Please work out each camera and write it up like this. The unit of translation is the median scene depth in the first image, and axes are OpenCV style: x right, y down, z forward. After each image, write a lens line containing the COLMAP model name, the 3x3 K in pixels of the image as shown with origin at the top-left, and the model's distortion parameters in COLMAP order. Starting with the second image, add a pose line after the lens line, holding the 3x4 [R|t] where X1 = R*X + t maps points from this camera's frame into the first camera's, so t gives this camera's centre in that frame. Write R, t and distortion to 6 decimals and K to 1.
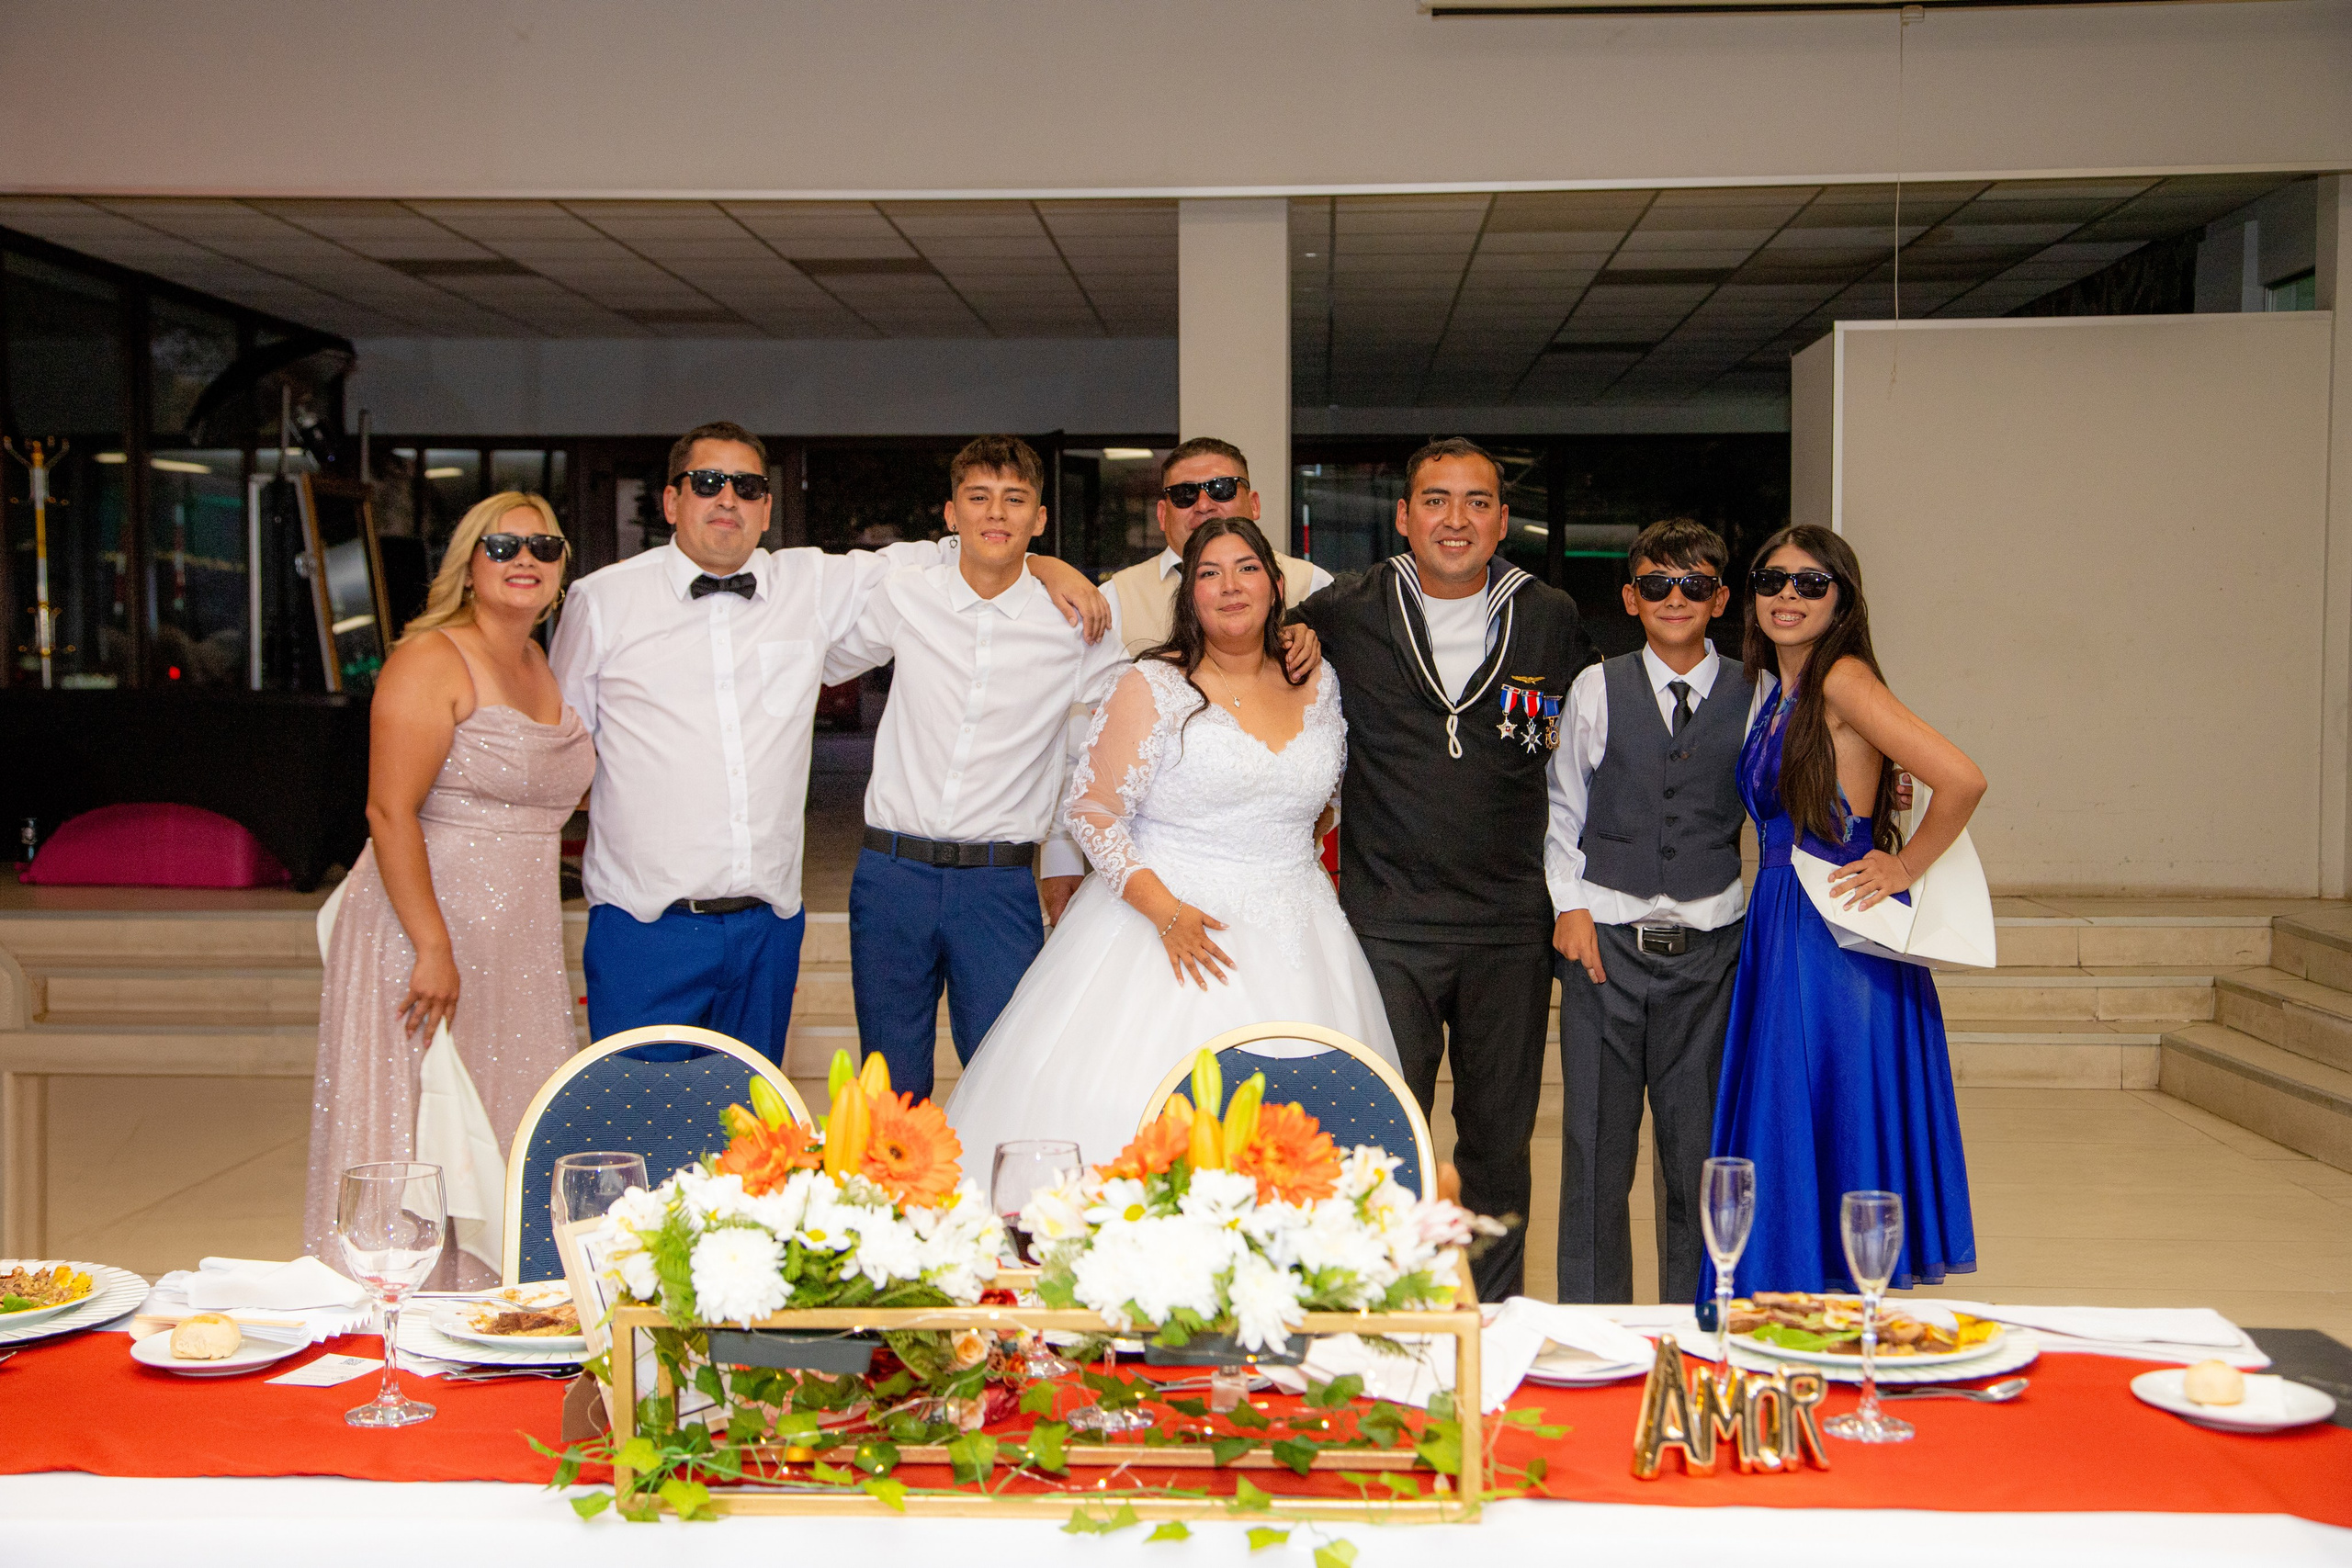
lens RADIAL K [[3099.6, 0, 1175.3], [0, 3099.6, 778.1], [0, 0, 1]] dist [0.304299, 0.000000]
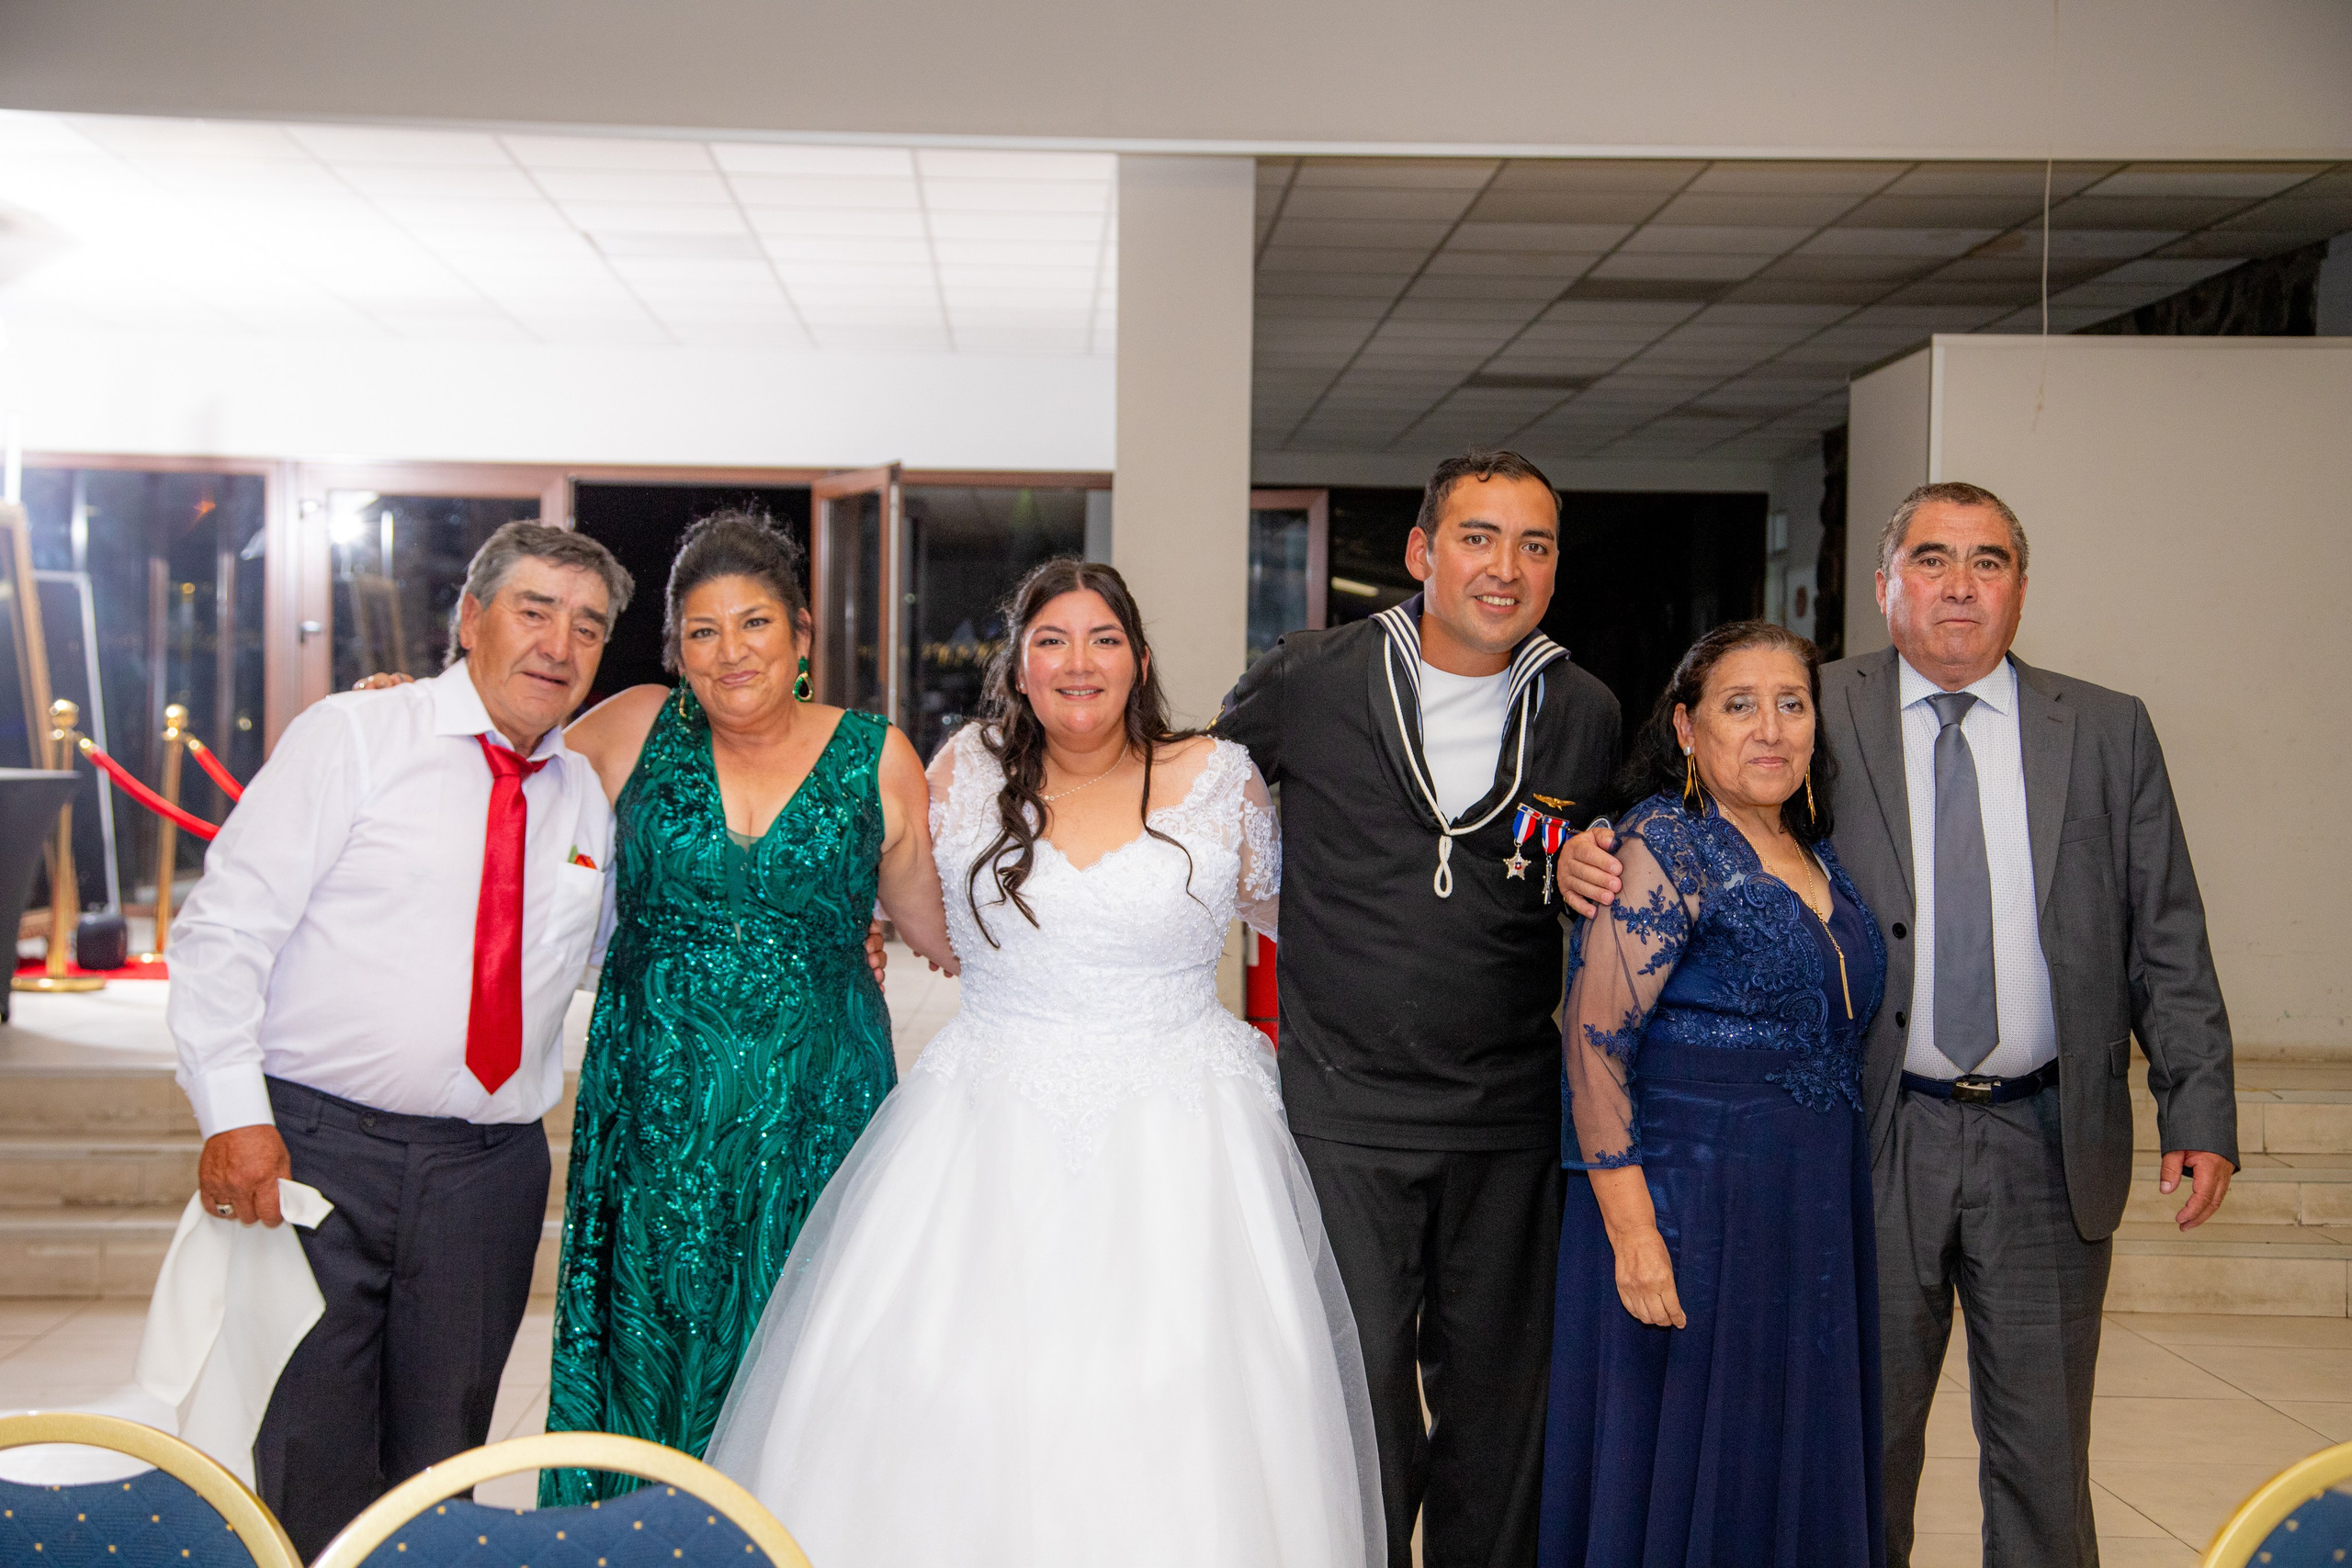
lens RADIAL K [[3051.2, 0, 1184.8], [0, 3051.2, 899.6], [0, 0, 1]] dist [0.155893, 0.000000]
pose [[0.994957, 0.010645, 0.099734, -0.051342], [-0.012404, 0.999778, 0.017036, -0.011449], [-0.099530, -0.018187, 0.994868, 0.216514]]
